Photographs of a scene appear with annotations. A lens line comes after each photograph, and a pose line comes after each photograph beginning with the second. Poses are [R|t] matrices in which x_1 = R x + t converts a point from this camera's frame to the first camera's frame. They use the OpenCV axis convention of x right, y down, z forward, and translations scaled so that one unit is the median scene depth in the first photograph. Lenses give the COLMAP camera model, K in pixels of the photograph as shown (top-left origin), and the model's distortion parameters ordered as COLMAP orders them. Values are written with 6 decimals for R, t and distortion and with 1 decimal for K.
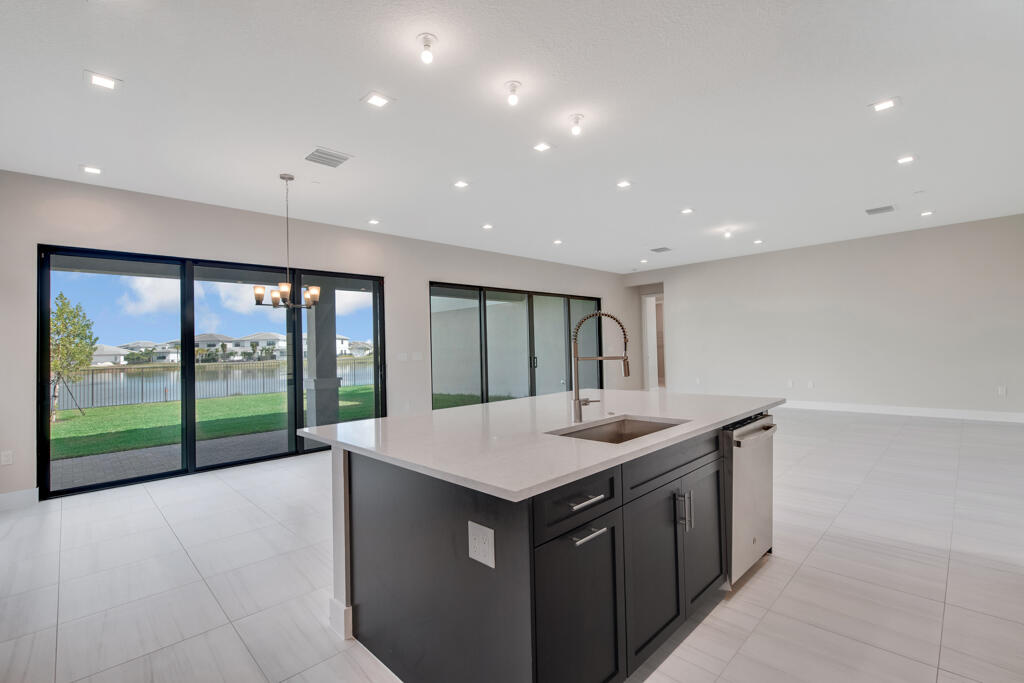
lens RADIAL K [[445.5, 0, 513.6], [0, 445.5, 337.8], [0, 0, 1]] dist [-0.001242, -0.000268]
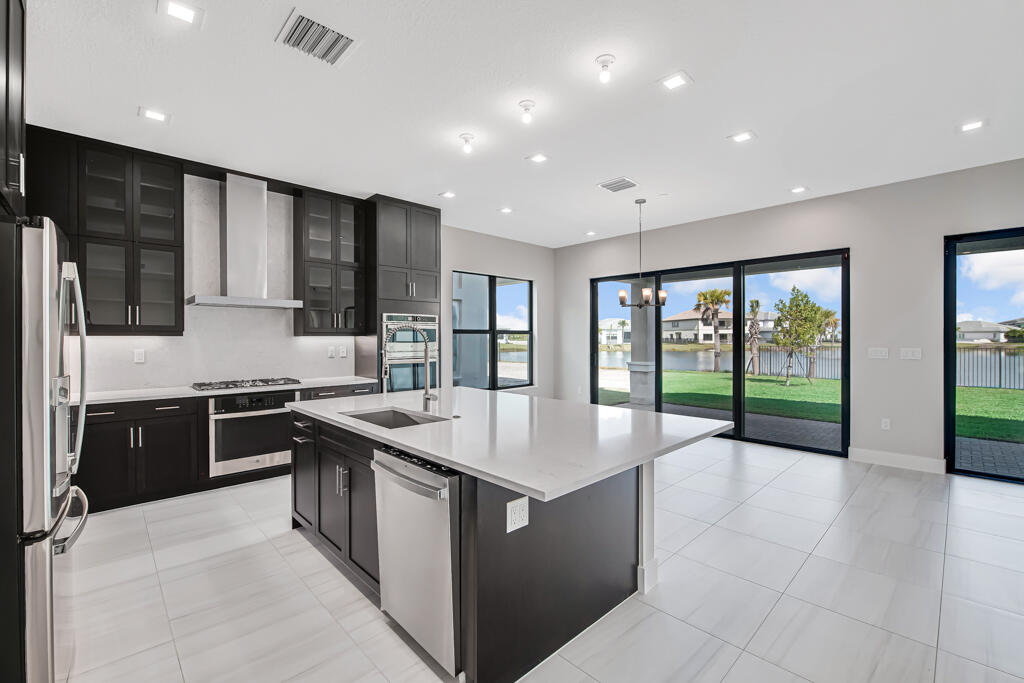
lens RADIAL K [[445.5, 0, 513.6], [0, 445.5, 337.8], [0, 0, 1]] dist [-0.001242, -0.000268]
pose [[-0.005192, 0.032774, -0.999449, 0.314334], [0.022593, 0.999211, 0.032649, -0.013020], [0.999731, -0.022411, -0.005928, 0.275957]]
